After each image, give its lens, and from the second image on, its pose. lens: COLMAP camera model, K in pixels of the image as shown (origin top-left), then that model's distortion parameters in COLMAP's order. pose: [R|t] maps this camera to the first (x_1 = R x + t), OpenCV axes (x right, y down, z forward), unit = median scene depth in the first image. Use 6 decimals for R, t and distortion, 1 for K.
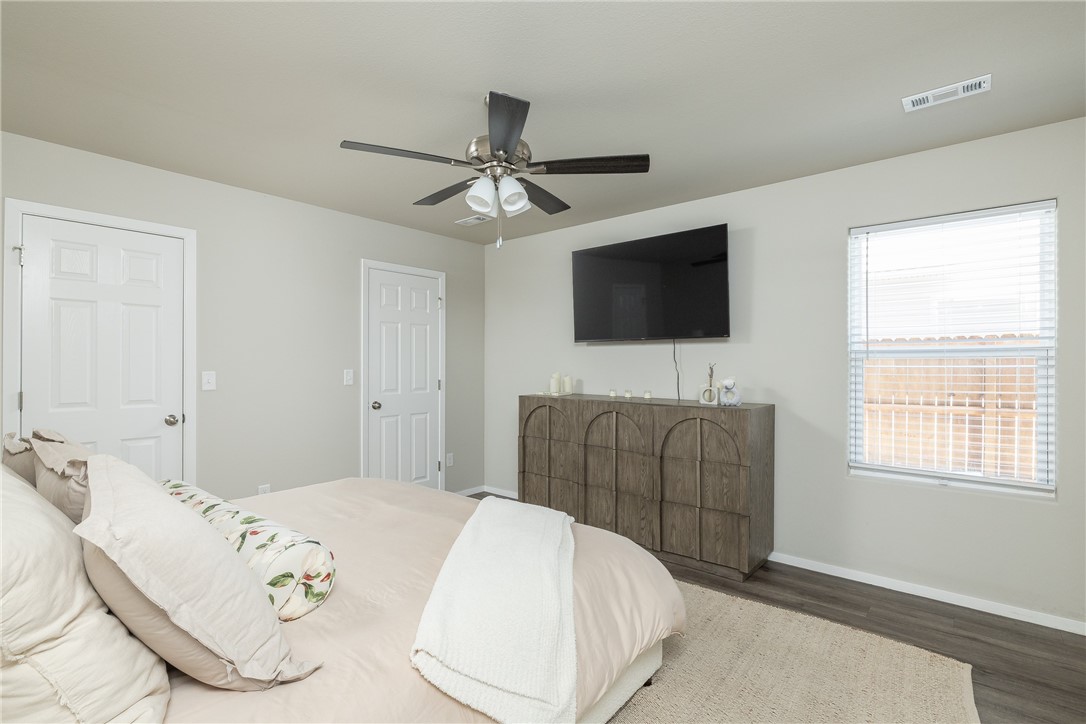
lens RADIAL K [[515.3, 0, 538.5], [0, 515.3, 363.0], [0, 0, 1]] dist [0.001360, 0.000281]
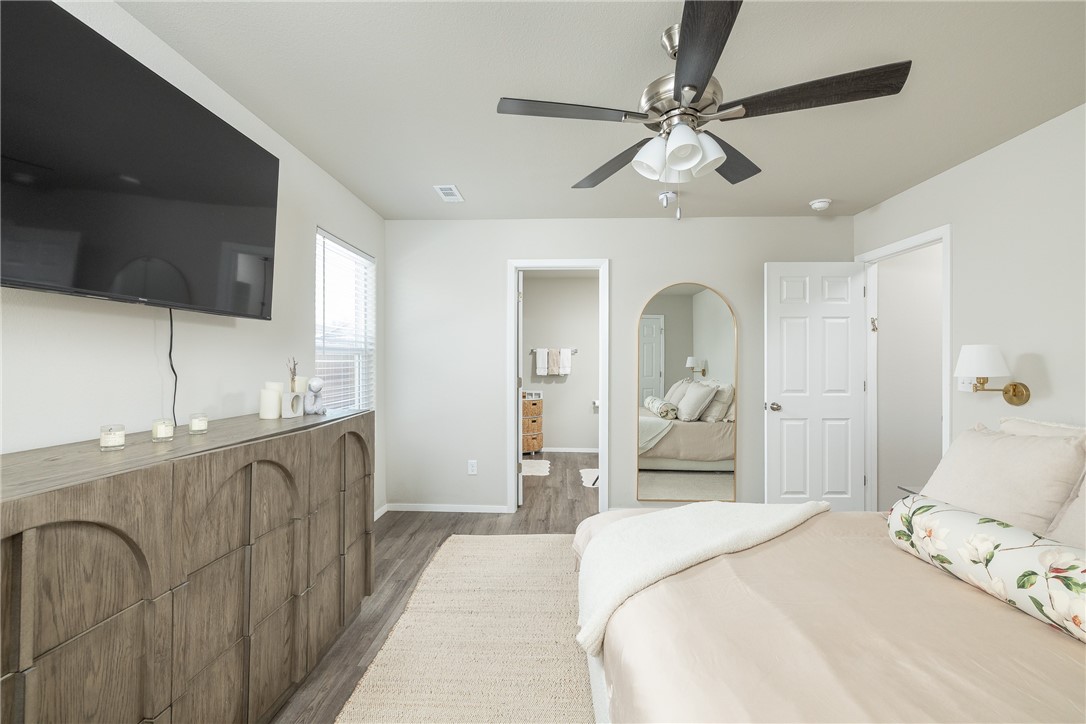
lens RADIAL K [[464.8, 0, 541.0], [0, 464.8, 363.5], [0, 0, 1]] dist [0.000869, 0.001178]
pose [[-0.623945, -0.006543, 0.781441, -0.350445], [-0.002668, 0.999977, 0.006243, 0.003016], [-0.781463, 0.001810, -0.623948, 1.096540]]
